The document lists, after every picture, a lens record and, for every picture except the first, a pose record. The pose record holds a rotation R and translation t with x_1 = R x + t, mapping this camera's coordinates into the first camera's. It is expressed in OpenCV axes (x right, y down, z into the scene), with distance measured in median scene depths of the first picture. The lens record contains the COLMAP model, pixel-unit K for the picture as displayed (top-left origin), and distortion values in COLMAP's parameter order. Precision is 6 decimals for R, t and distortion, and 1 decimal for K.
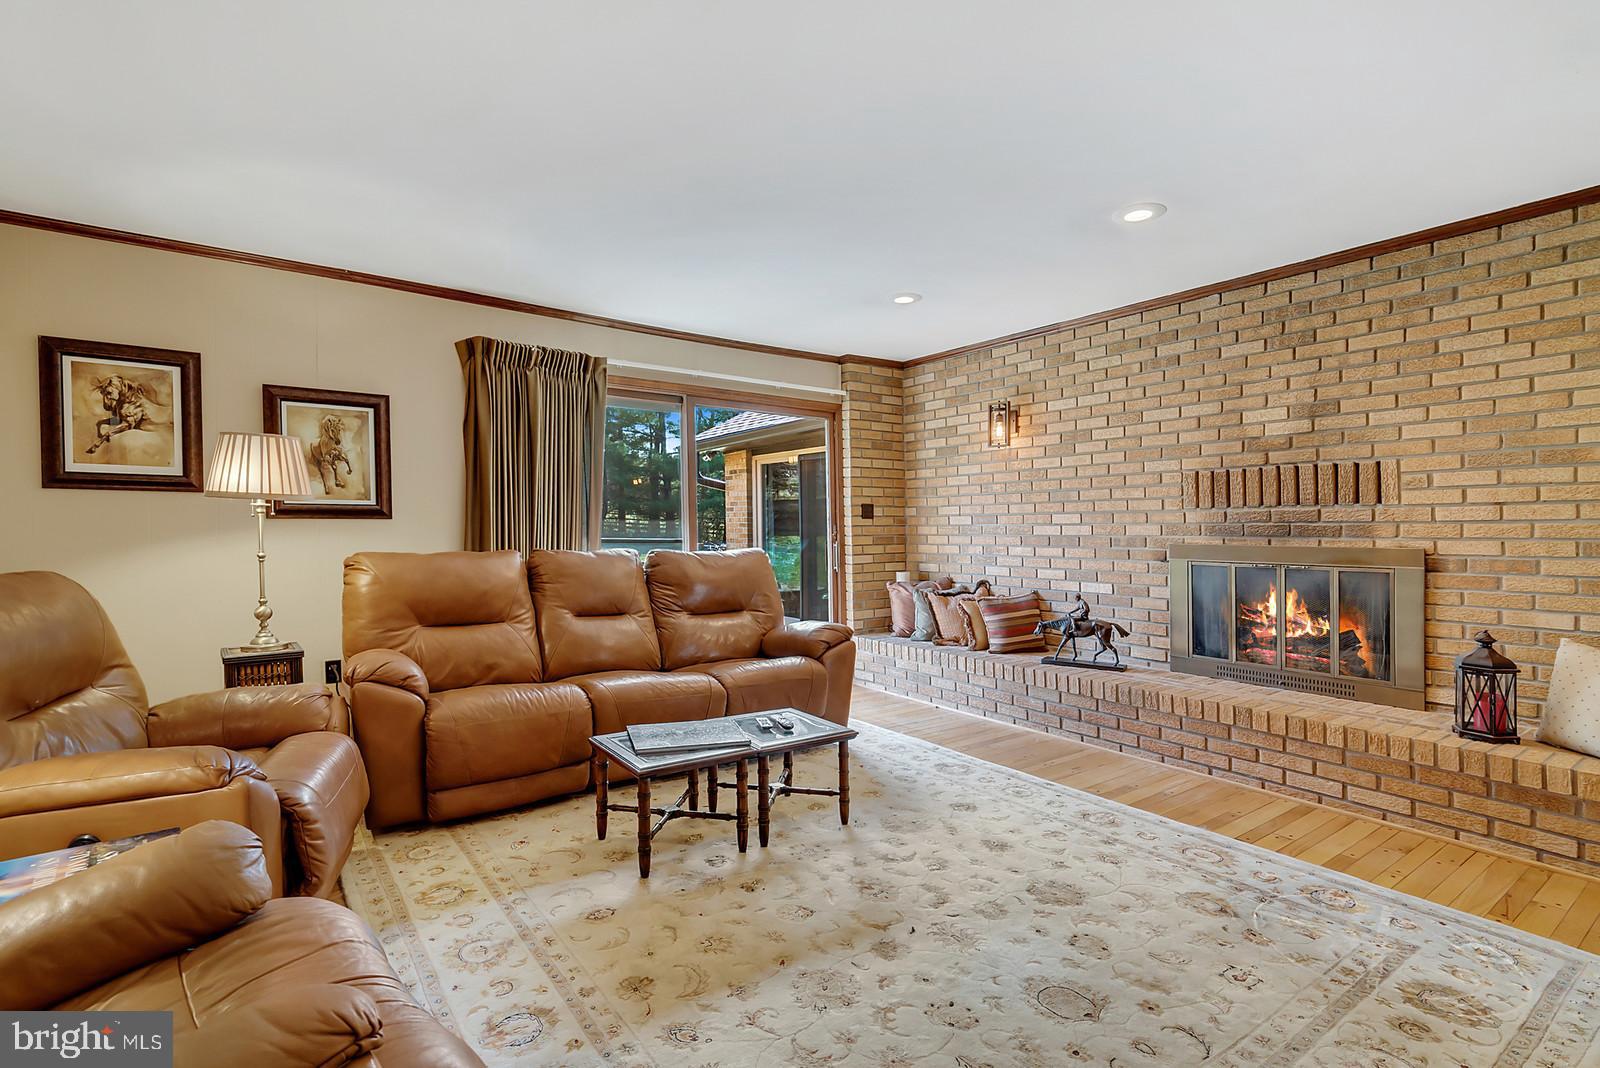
lens RADIAL K [[746.5, 0, 800.0], [0, 746.5, 534.0], [0, 0, 1]] dist [-0.000547, -0.000156]
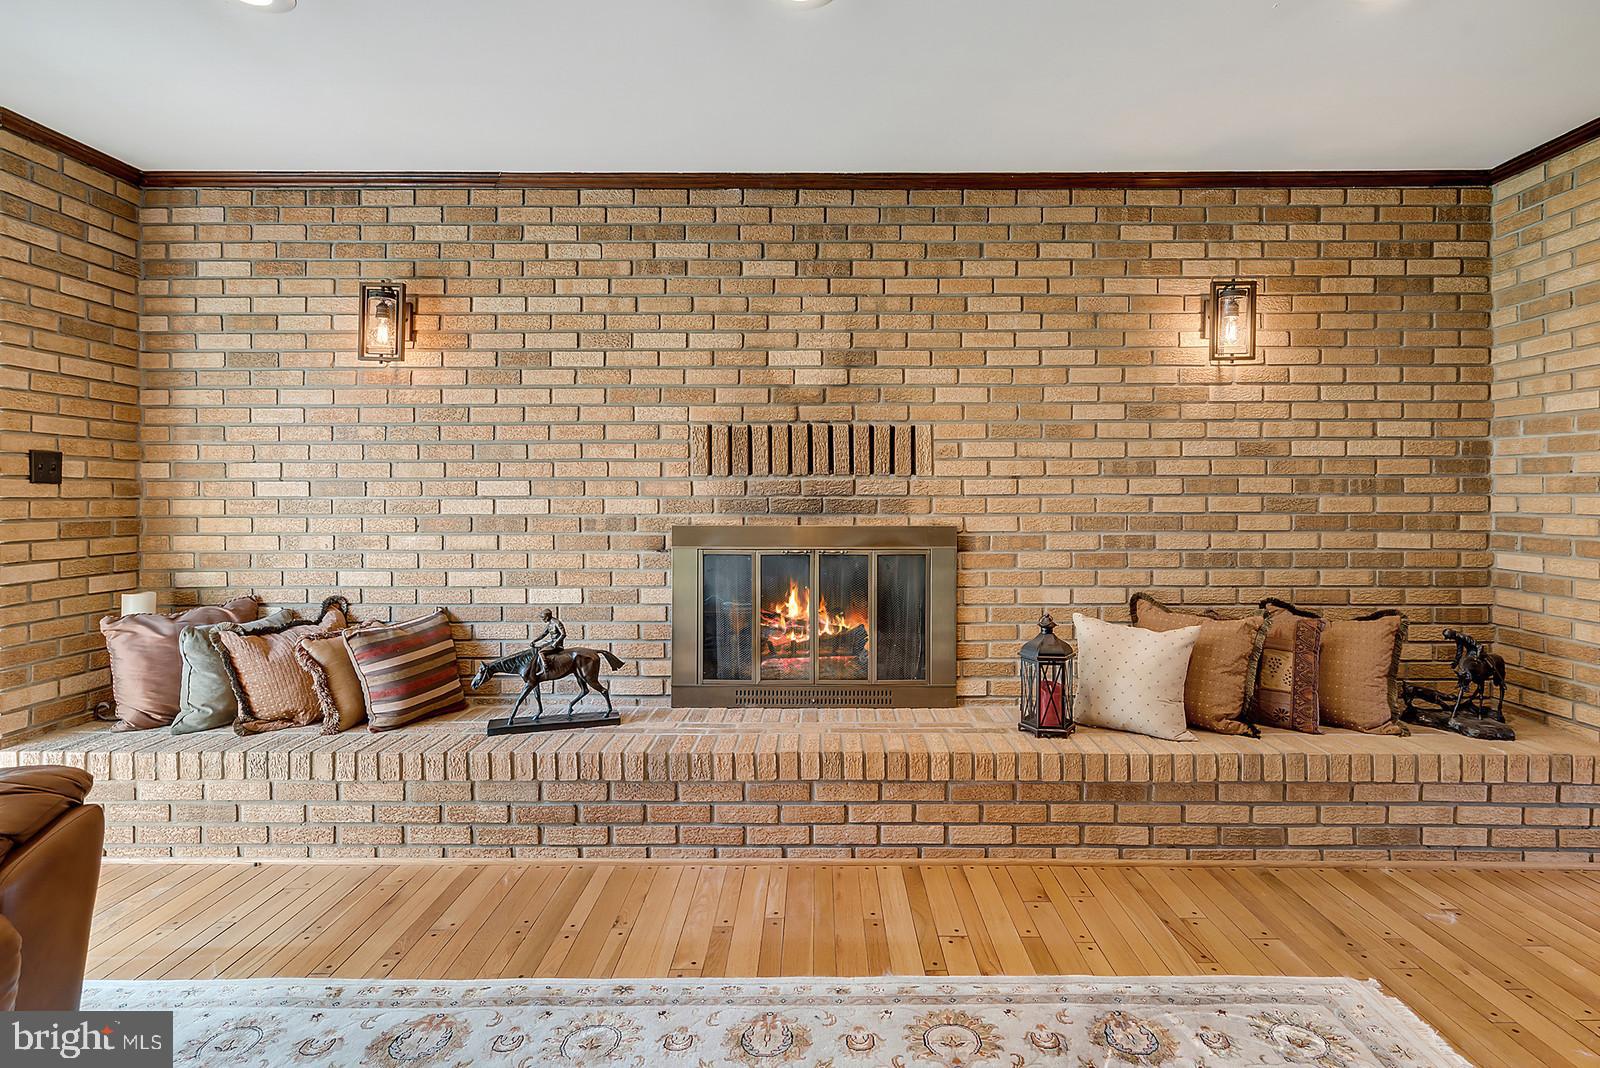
lens RADIAL K [[817.7, 0, 805.4], [0, 817.7, 481.4], [0, 0, 1]] dist [-0.000154, 0.000432]
pose [[0.591770, 0.016887, 0.805930, -0.050668], [0.007149, 0.999631, -0.026195, -0.007171], [-0.806075, 0.021263, 0.591431, 0.436435]]
